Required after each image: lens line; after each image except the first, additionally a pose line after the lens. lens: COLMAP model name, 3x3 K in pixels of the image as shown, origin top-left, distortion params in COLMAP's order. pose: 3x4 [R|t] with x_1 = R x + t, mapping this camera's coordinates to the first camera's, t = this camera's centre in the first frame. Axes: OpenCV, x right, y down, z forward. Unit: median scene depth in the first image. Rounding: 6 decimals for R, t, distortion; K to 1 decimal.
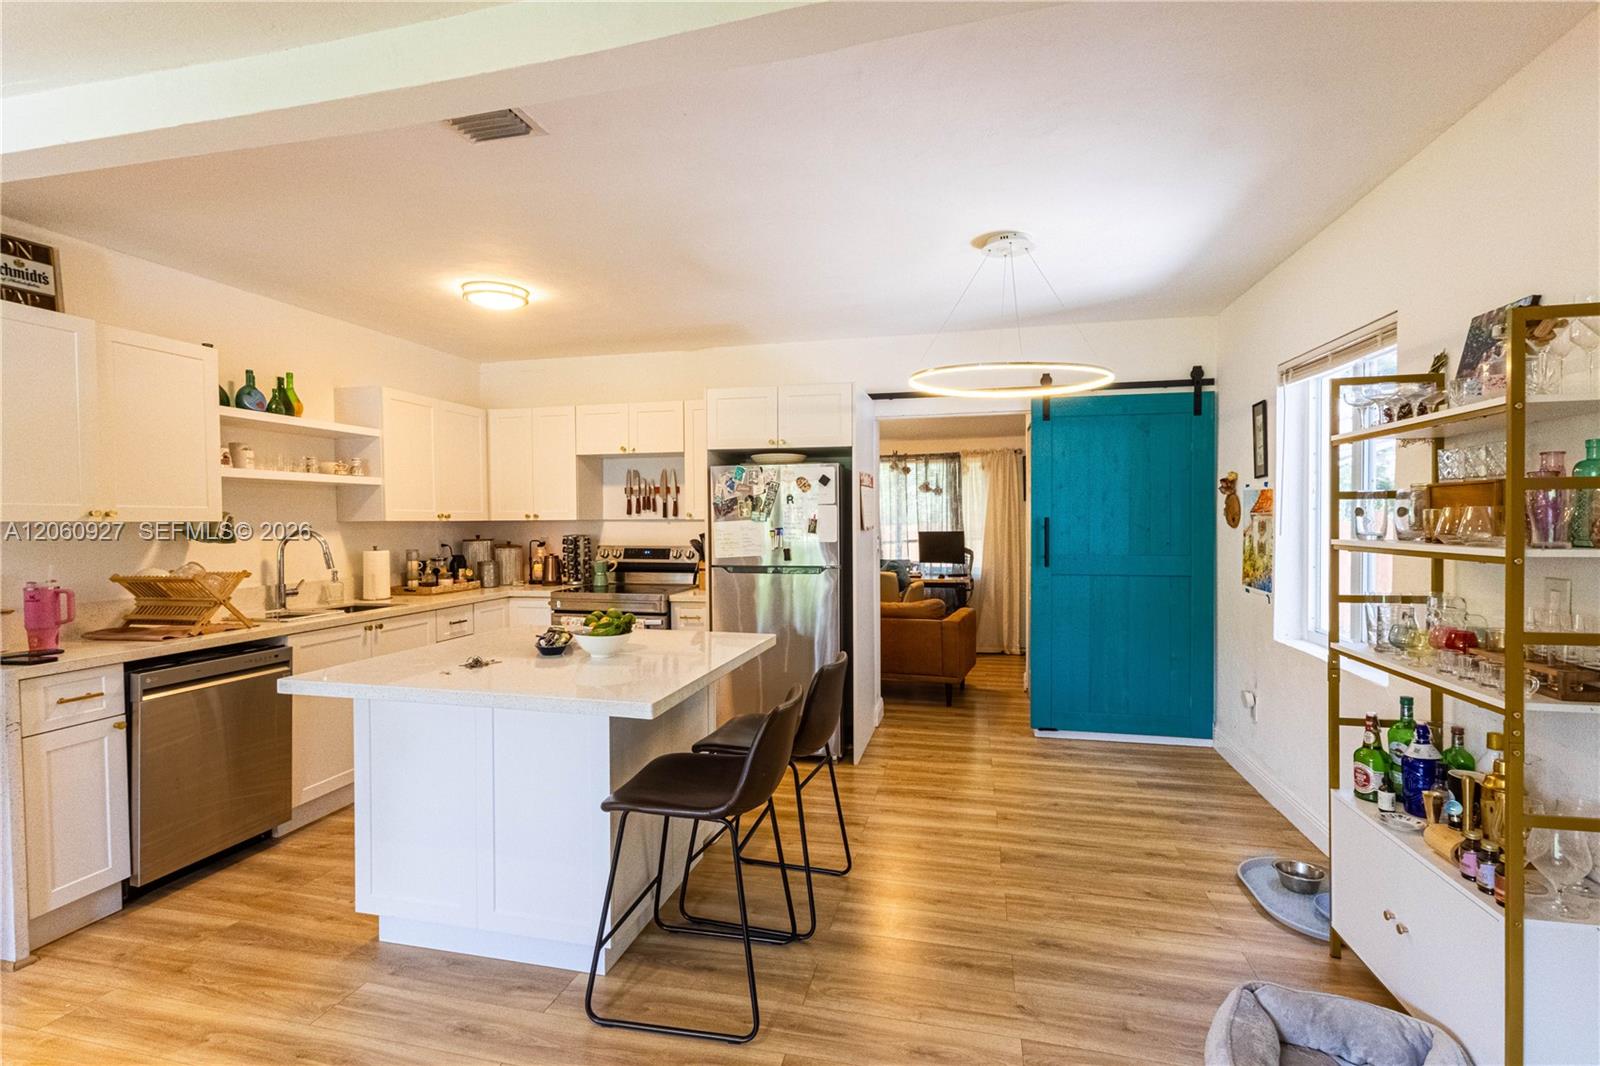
lens RADIAL K [[742.6, 0, 800.2], [0, 742.6, 530.5], [0, 0, 1]] dist [0.010857, -0.002726]
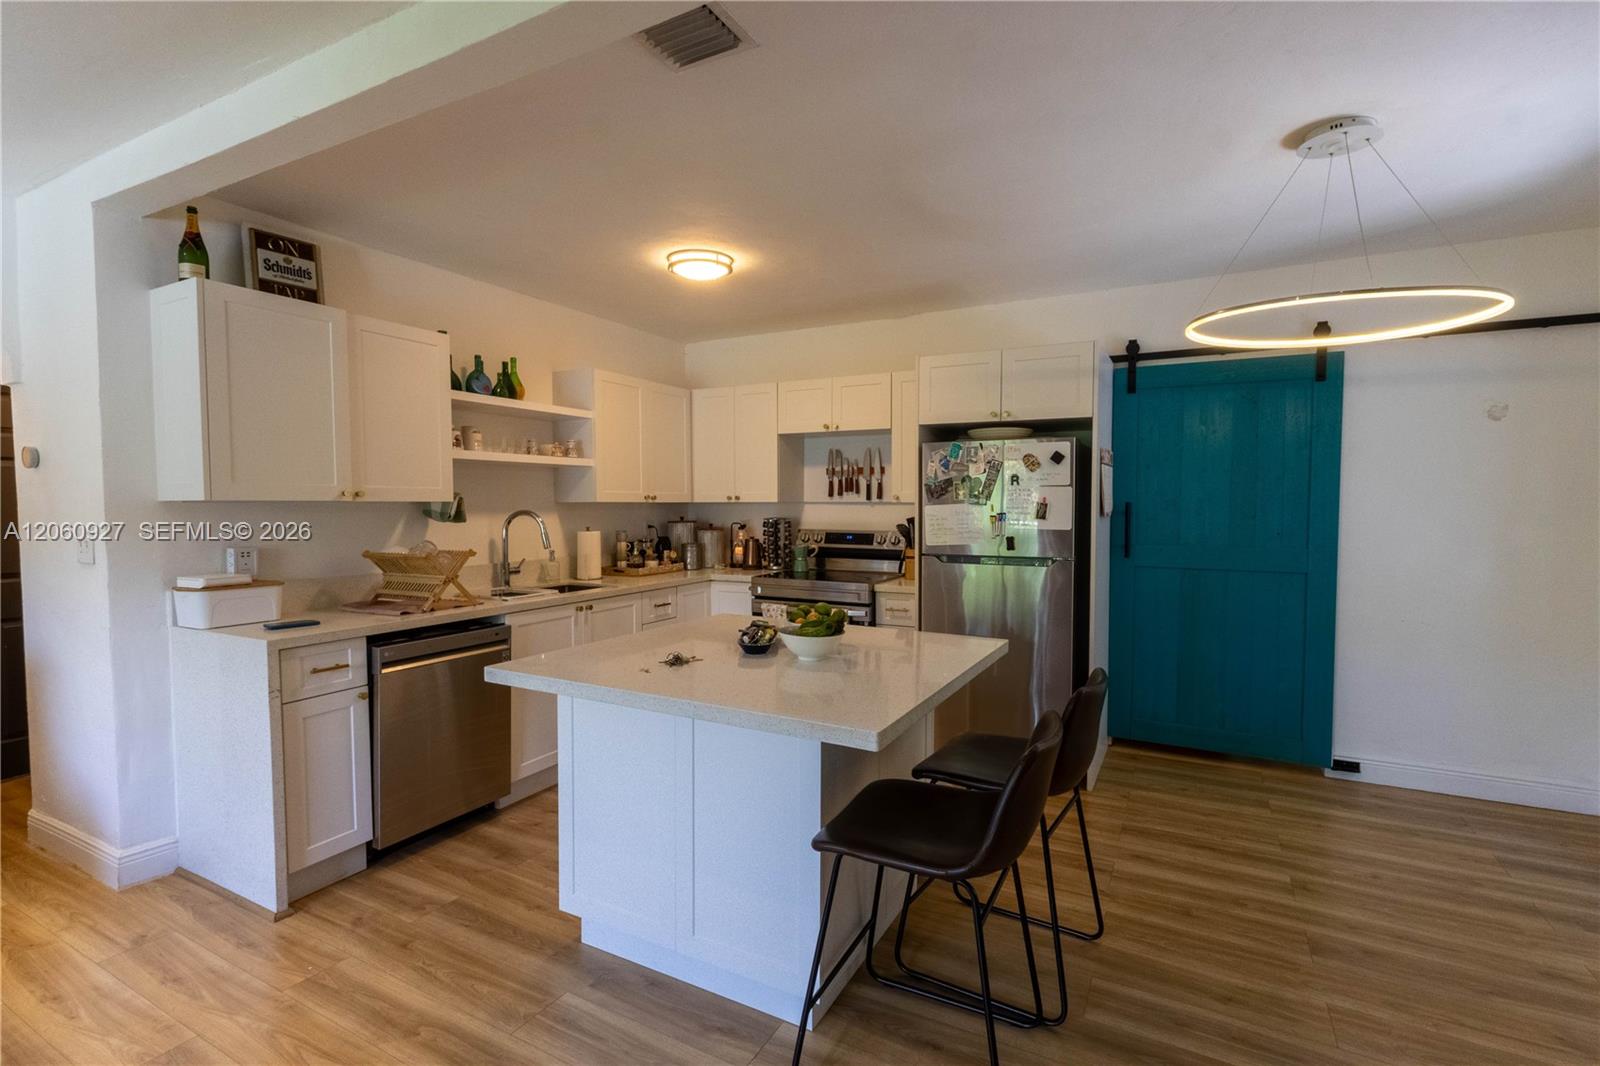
lens RADIAL K [[742.6, 0, 796.6], [0, 742.6, 530.2], [0, 0, 1]] dist [0.010857, -0.002726]
pose [[0.966690, 0.015672, -0.255469, -0.043927], [-0.009935, 0.999669, 0.023731, -0.001619], [0.255756, -0.020403, 0.966526, 0.111734]]
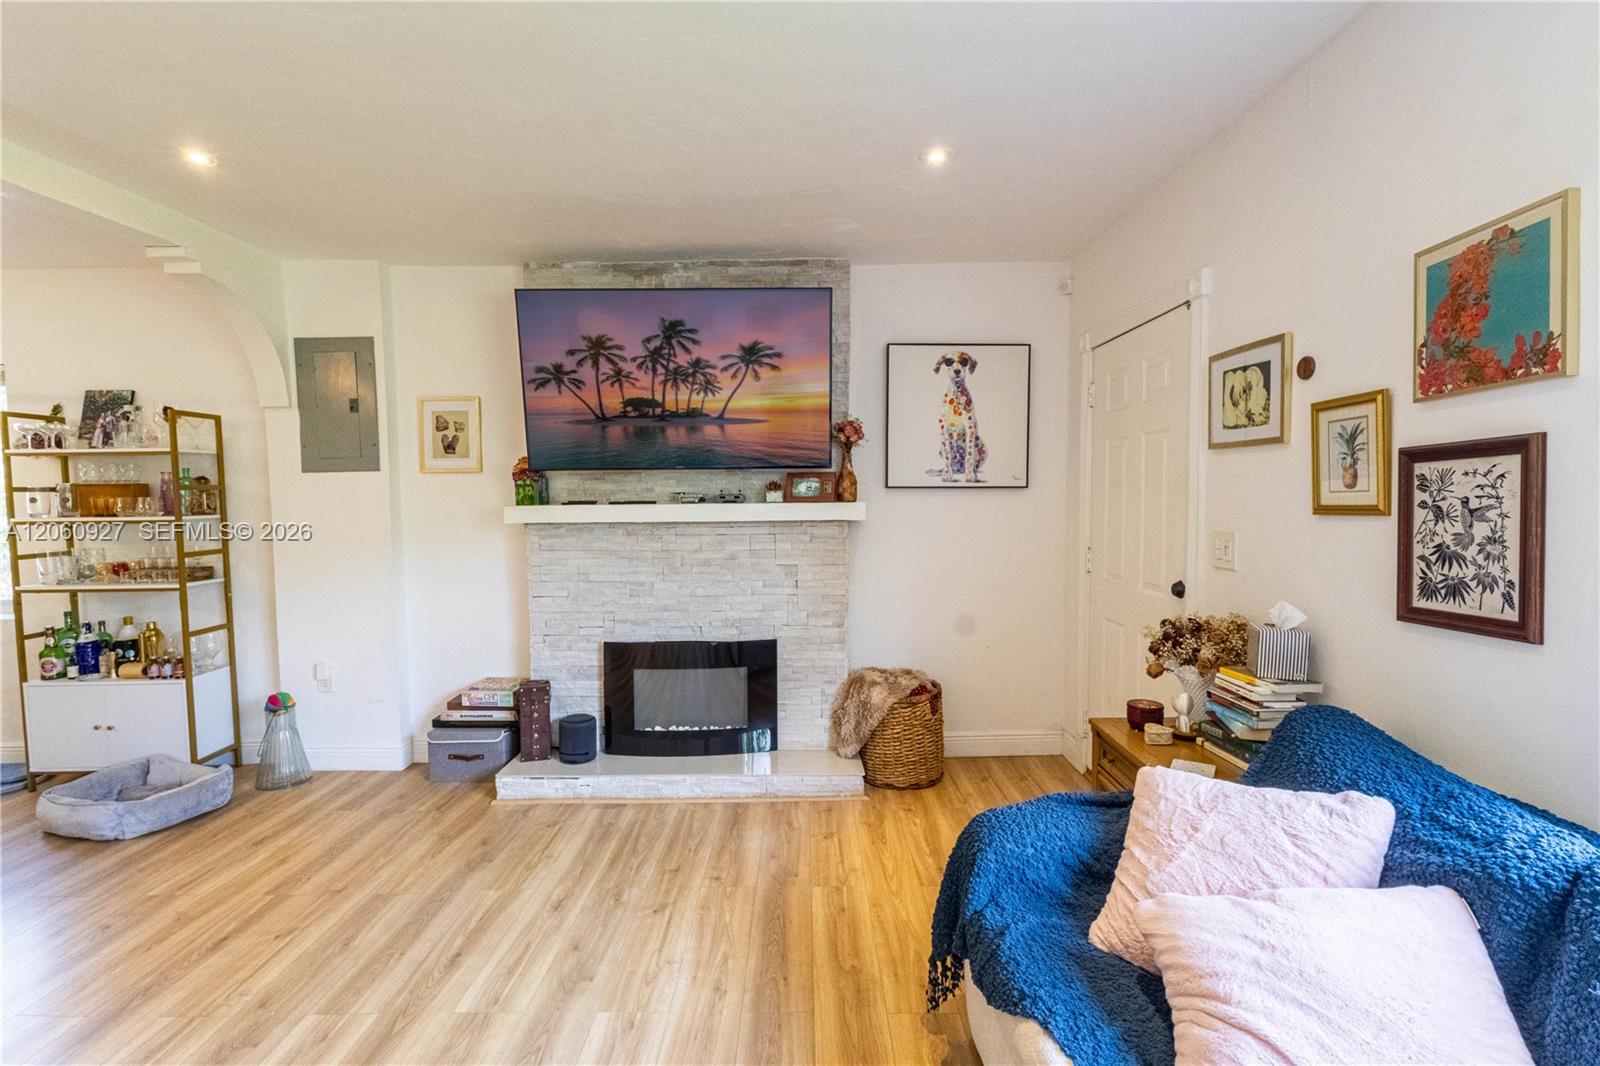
lens RADIAL K [[742.6, 0, 793.5], [0, 742.6, 532.4], [0, 0, 1]] dist [0.010857, -0.002726]
pose [[-0.222714, -0.030561, 0.974405, -1.158868], [0.025757, 0.998975, 0.037219, 0.025059], [-0.974544, 0.033387, -0.221698, -0.210951]]
